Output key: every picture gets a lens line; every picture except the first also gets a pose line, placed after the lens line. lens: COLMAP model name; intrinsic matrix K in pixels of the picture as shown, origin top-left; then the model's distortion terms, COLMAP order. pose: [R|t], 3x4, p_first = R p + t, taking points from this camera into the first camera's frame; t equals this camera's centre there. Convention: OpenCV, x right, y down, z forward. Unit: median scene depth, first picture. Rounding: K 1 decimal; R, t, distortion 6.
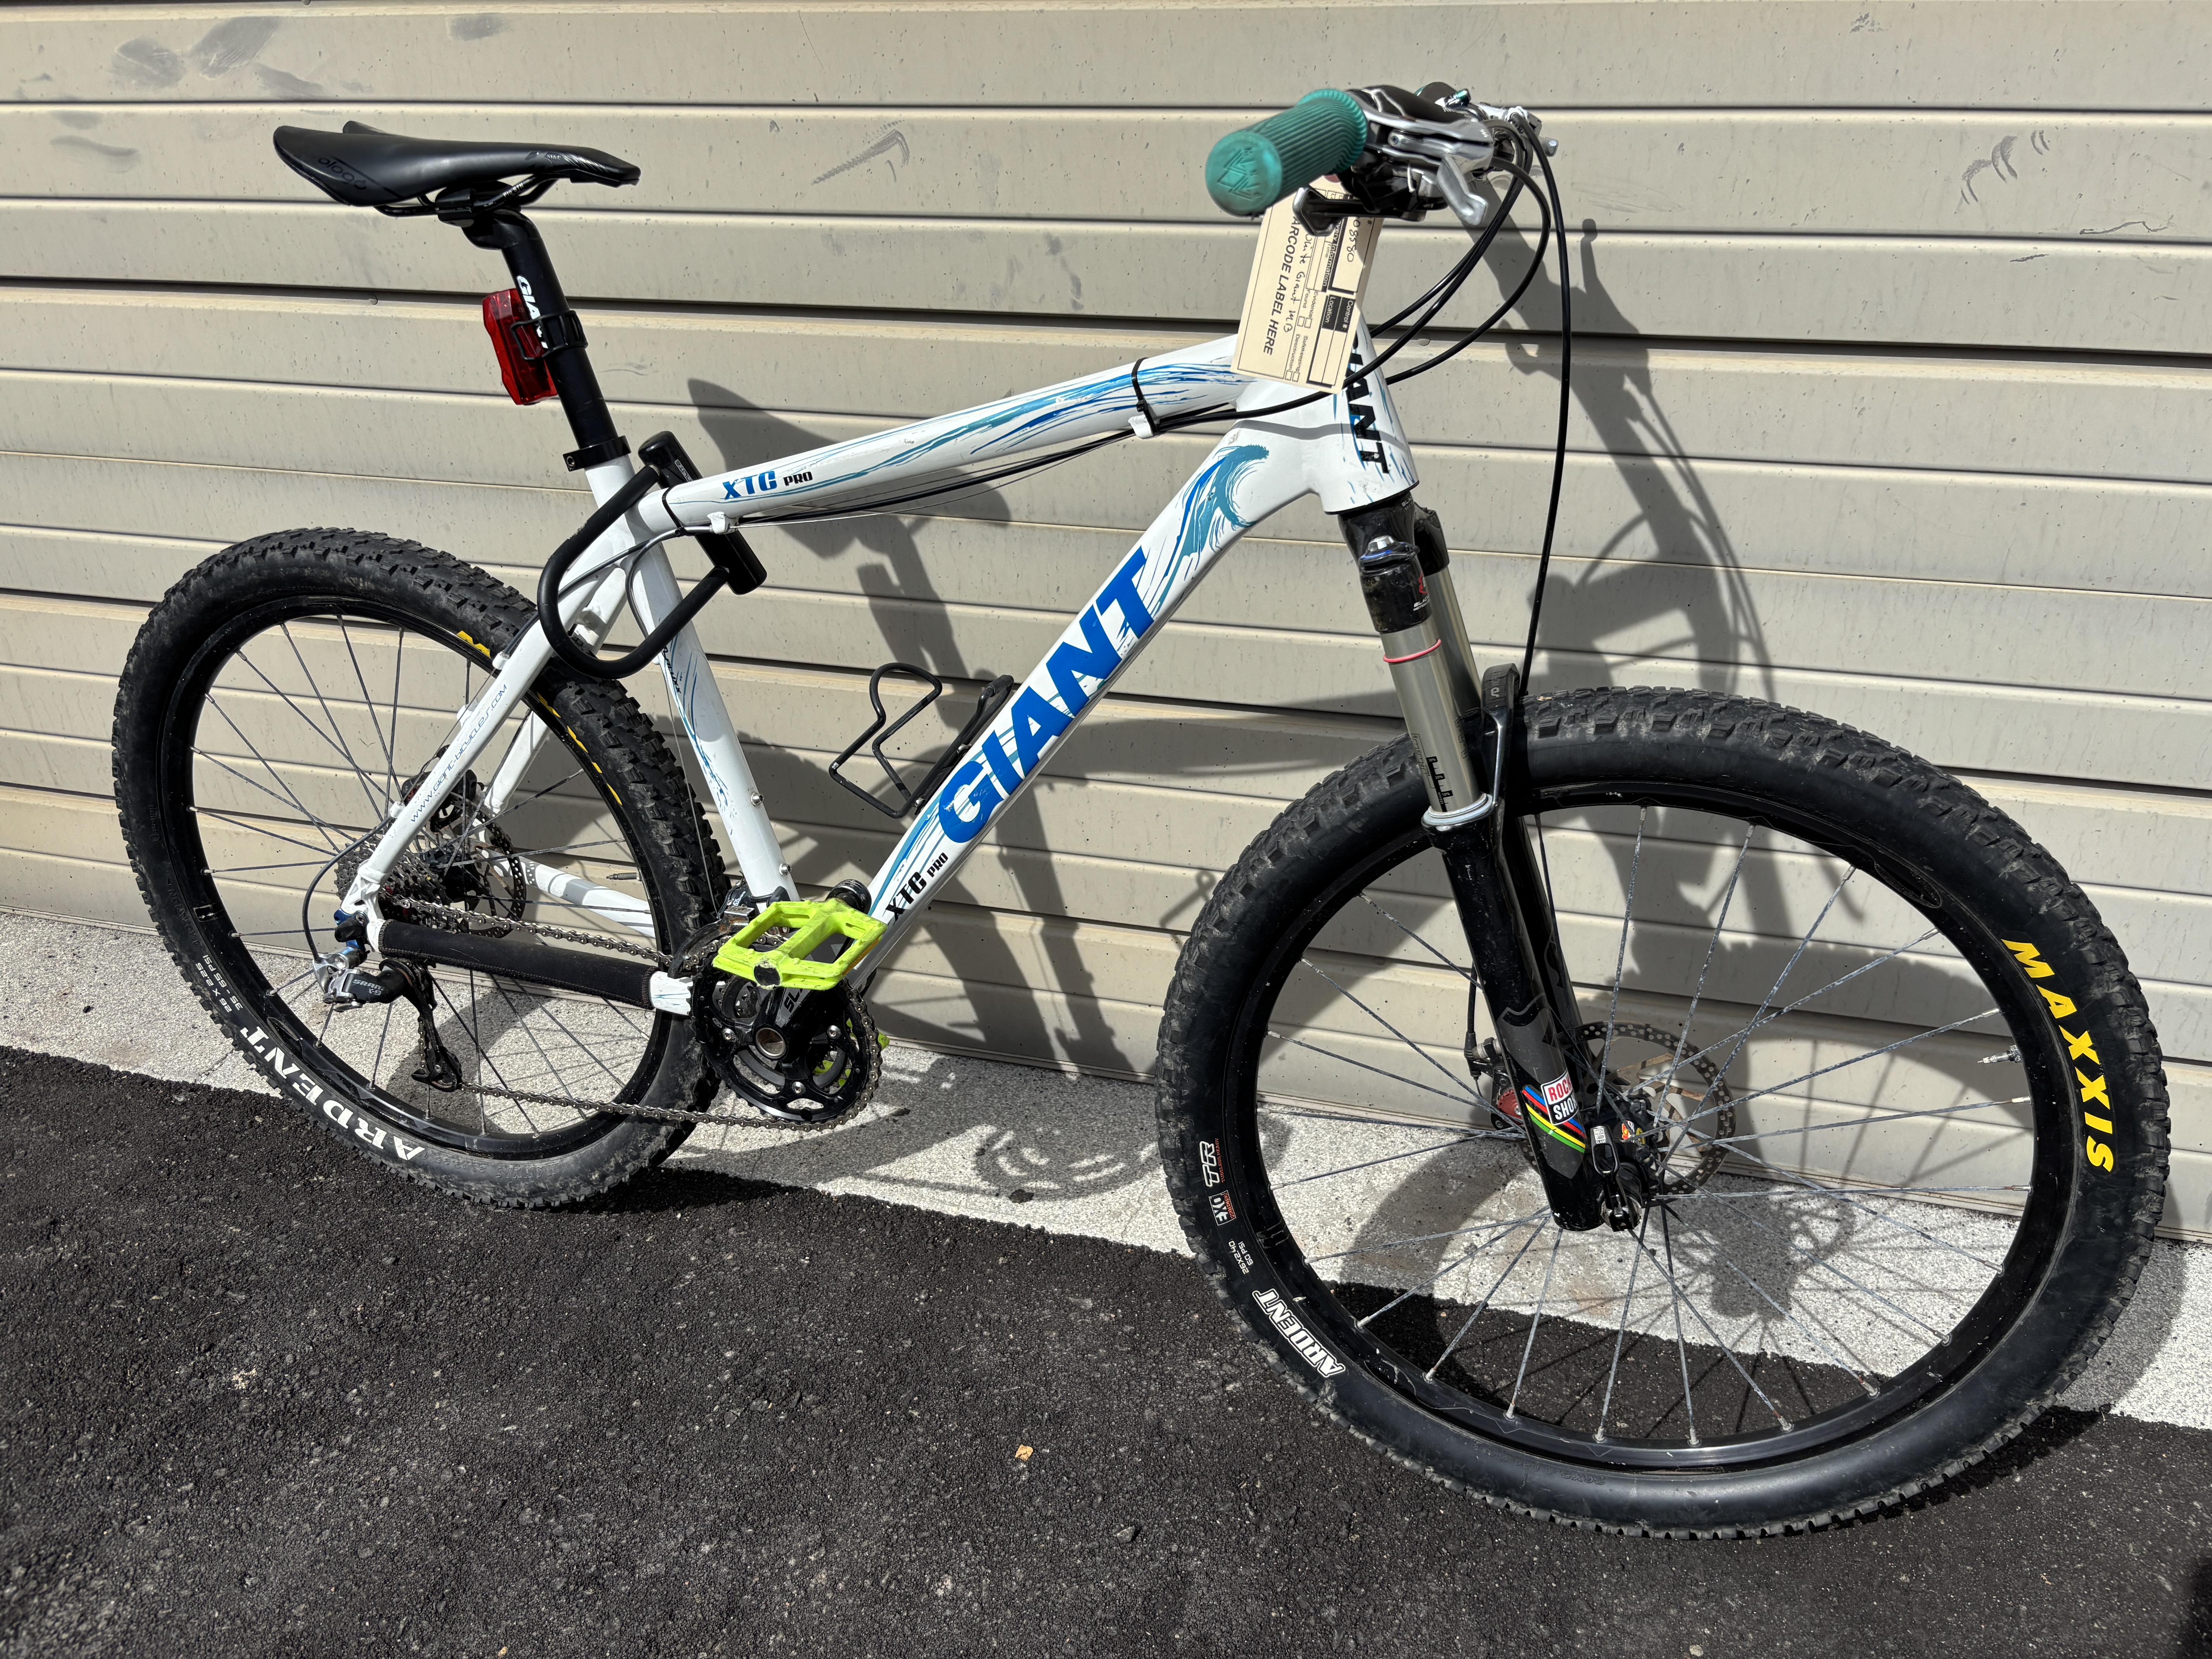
lens RADIAL K [[1698.8, 0, 1096.0], [0, 1698.8, 832.1], [0, 0, 1]] dist [0.055630, -0.077616]
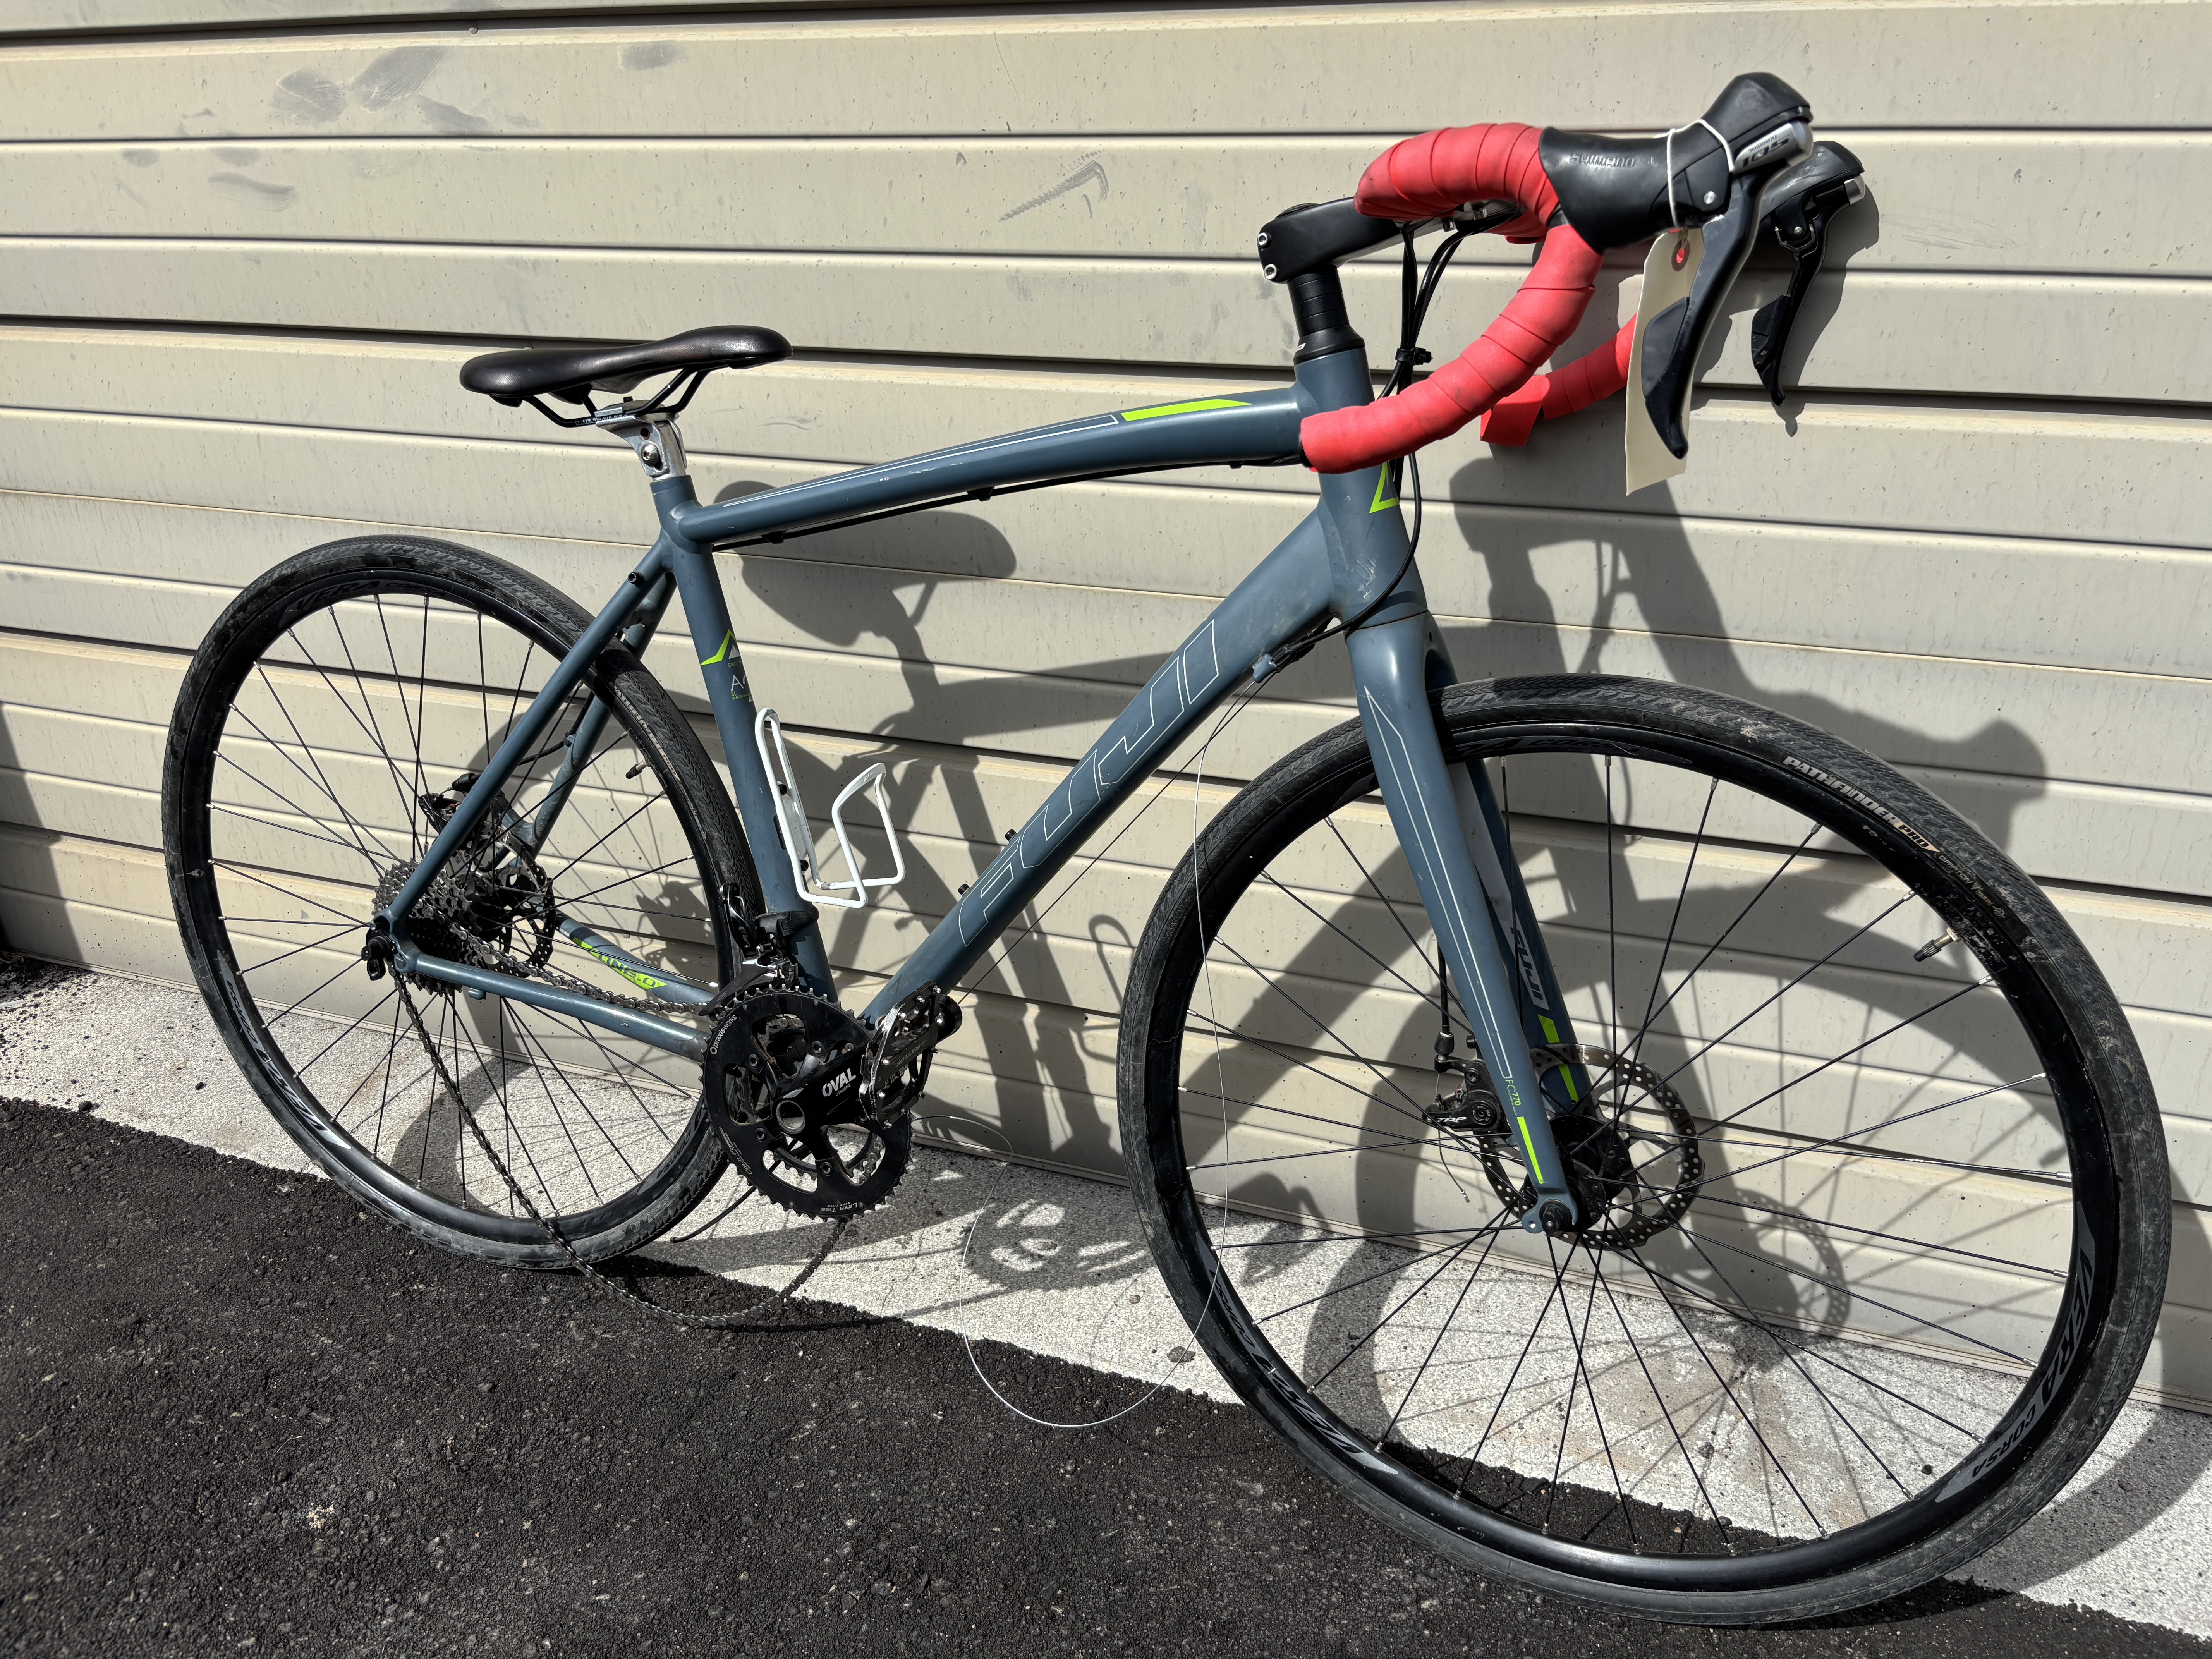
lens RADIAL K [[1698.8, 0, 1096.0], [0, 1698.8, 832.1], [0, 0, 1]] dist [0.055630, -0.077616]
pose [[0.996332, 0.034217, -0.078439, -0.032536], [-0.038283, 0.997968, -0.050930, -0.010706], [0.076537, 0.053746, 0.995617, 0.117349]]
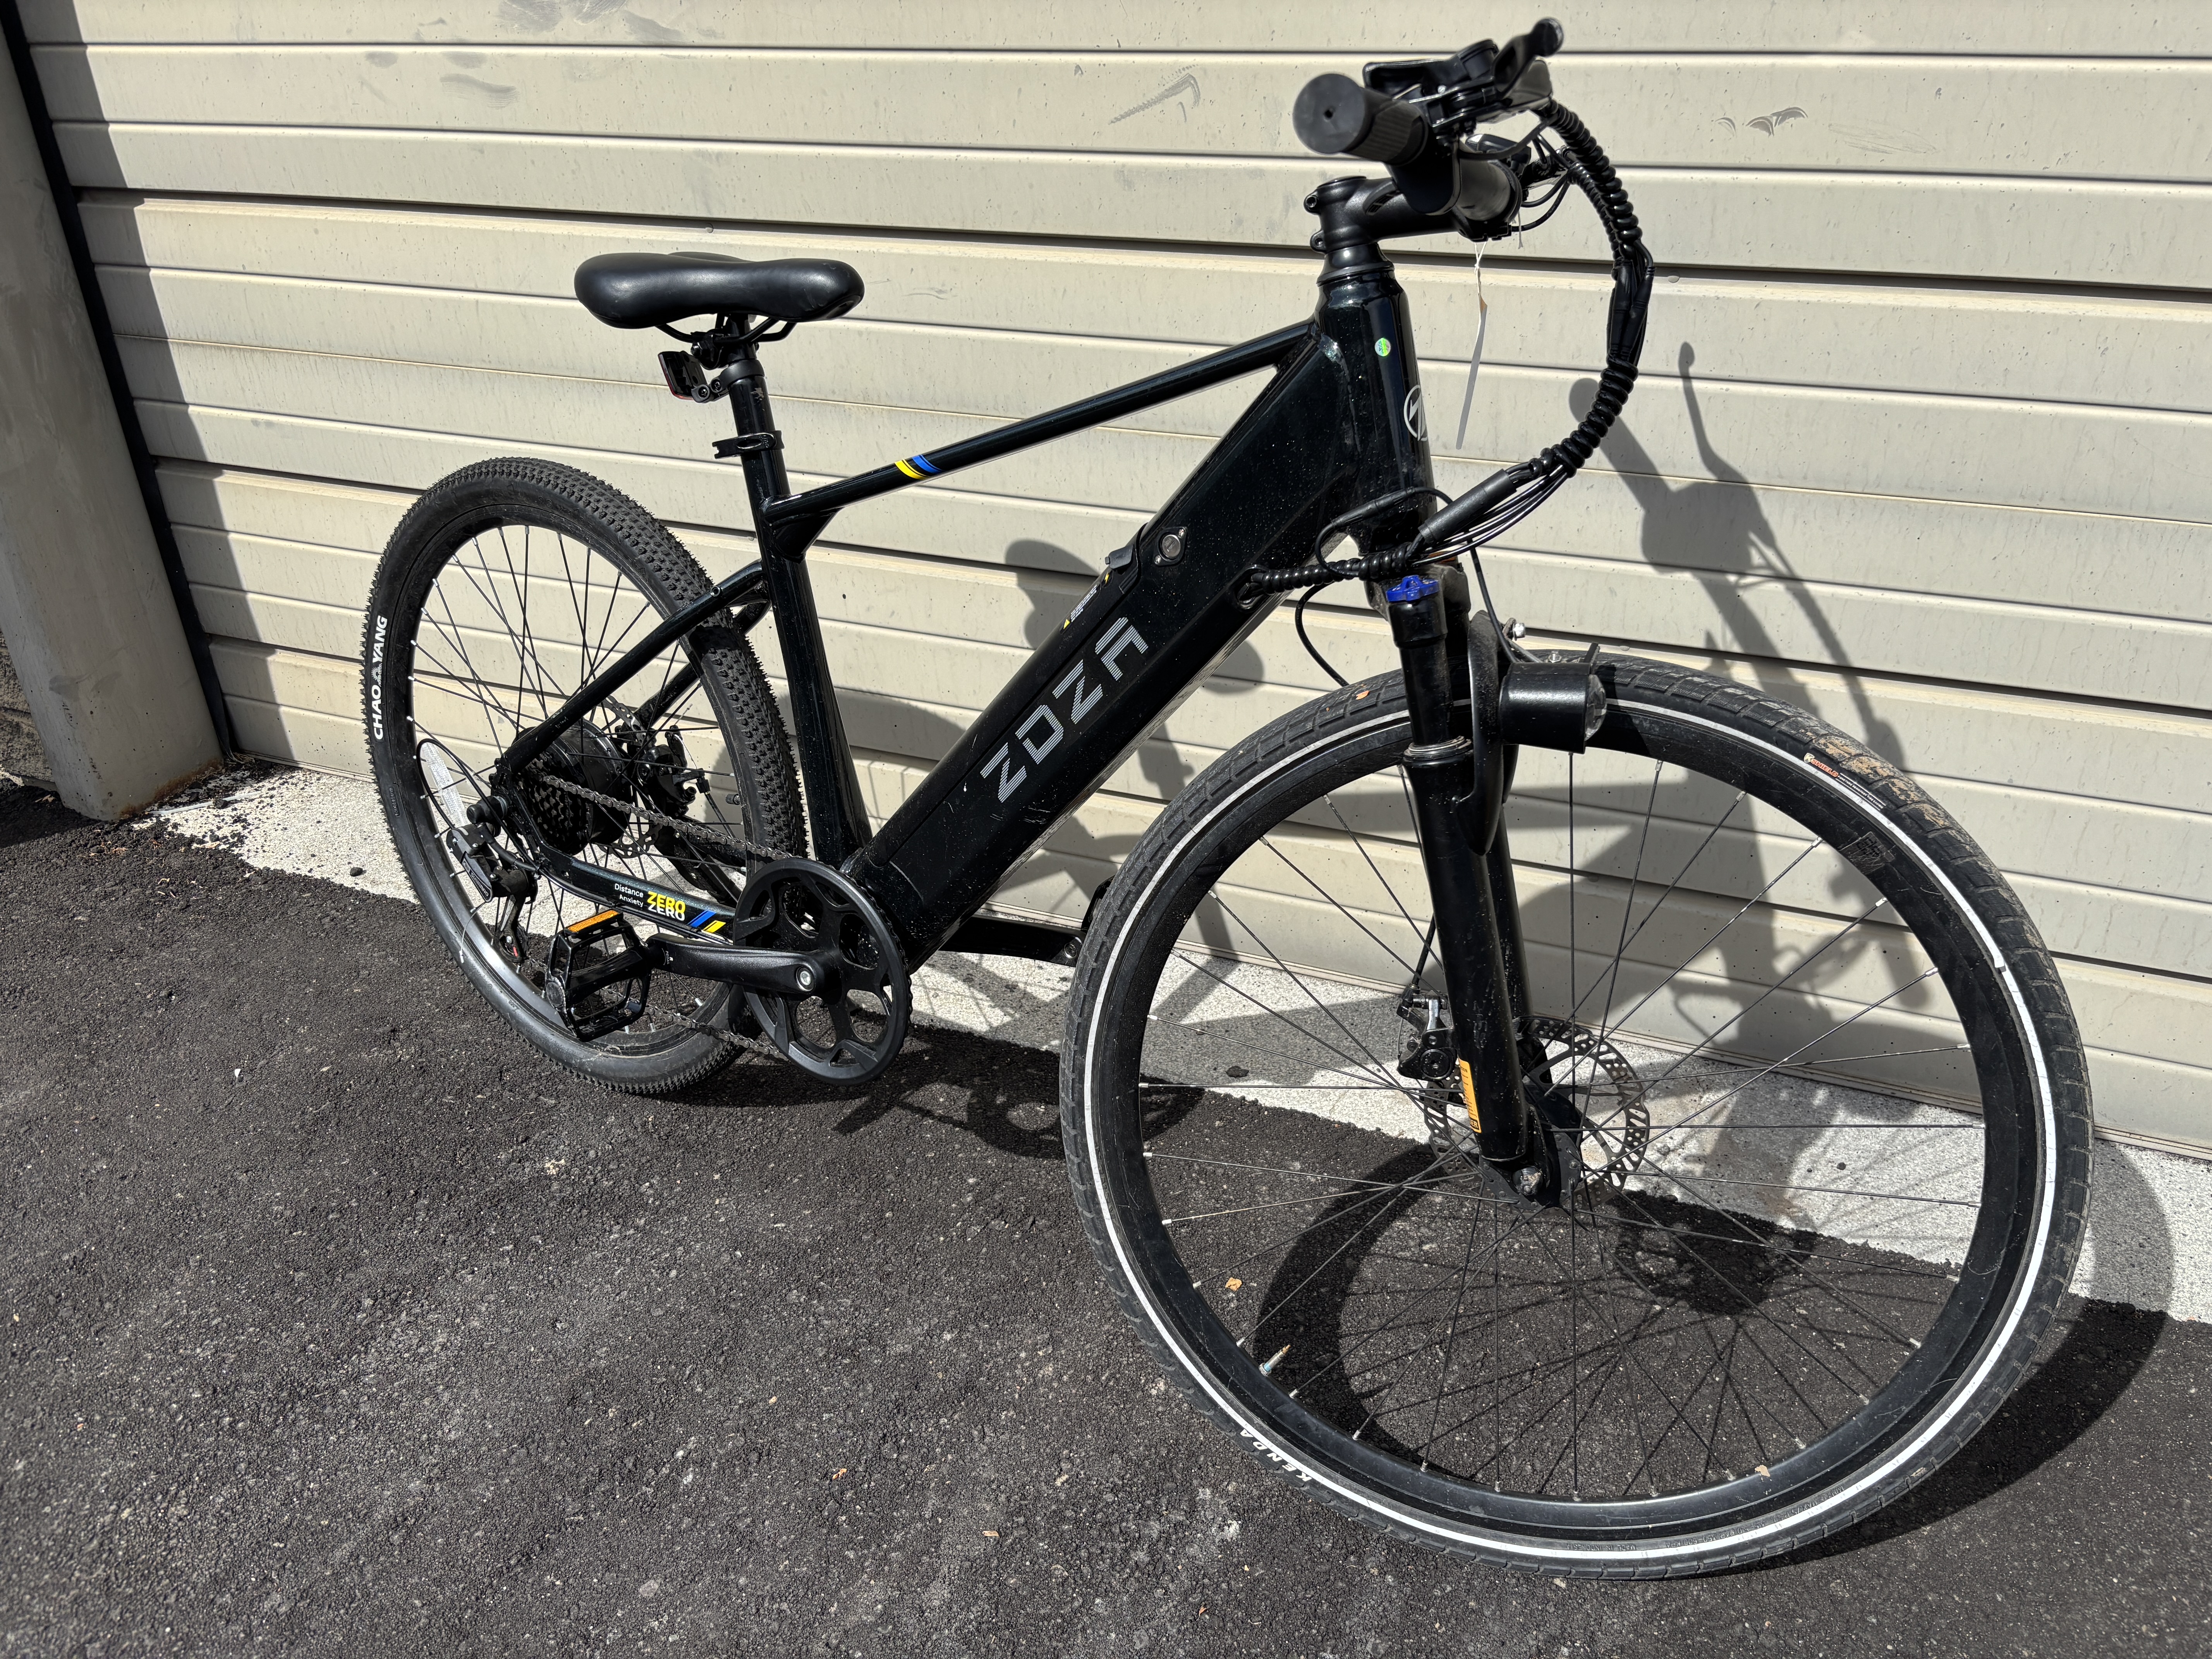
lens RADIAL K [[1692.0, 0, 1109.2], [0, 1692.0, 838.5], [0, 0, 1]] dist [0.050658, -0.066918]
pose [[0.991888, 0.060856, -0.111599, -0.016350], [-0.059805, 0.998129, 0.012742, 0.065680], [0.112165, -0.005965, 0.993672, -0.089472]]
